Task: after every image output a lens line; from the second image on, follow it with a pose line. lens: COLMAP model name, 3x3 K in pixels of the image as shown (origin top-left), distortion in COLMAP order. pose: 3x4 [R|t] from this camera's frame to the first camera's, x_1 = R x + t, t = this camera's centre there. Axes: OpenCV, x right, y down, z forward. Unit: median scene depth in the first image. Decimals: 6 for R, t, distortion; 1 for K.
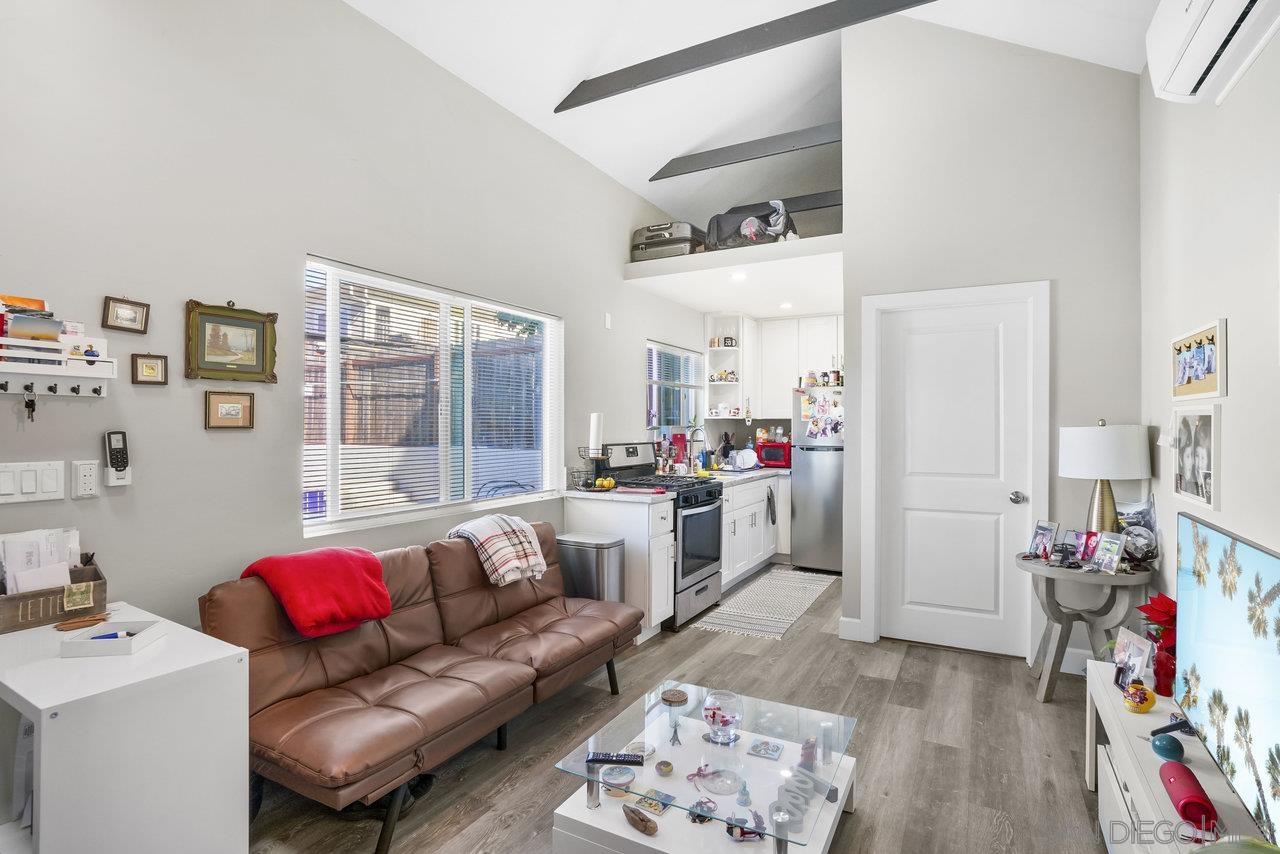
lens RADIAL K [[607.2, 0, 636.1], [0, 607.2, 421.9], [0, 0, 1]] dist [-0.029661, 0.006136]
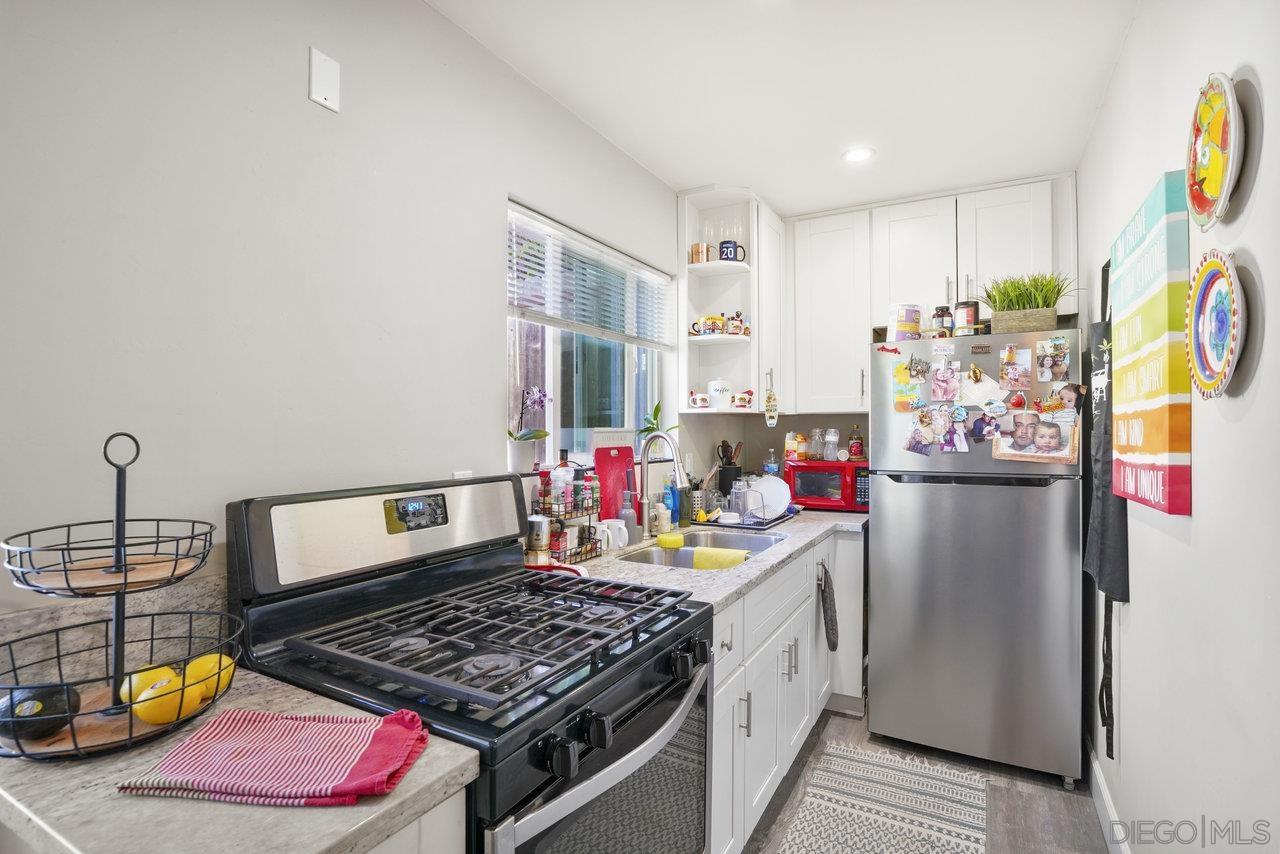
lens RADIAL K [[607.2, 0, 645.0], [0, 607.2, 430.8], [0, 0, 1]] dist [-0.029661, 0.006136]
pose [[0.999864, -0.006568, 0.015106, 0.079390], [0.006463, 0.999955, 0.007005, 0.005162], [-0.015152, -0.006906, 0.999861, 0.531148]]
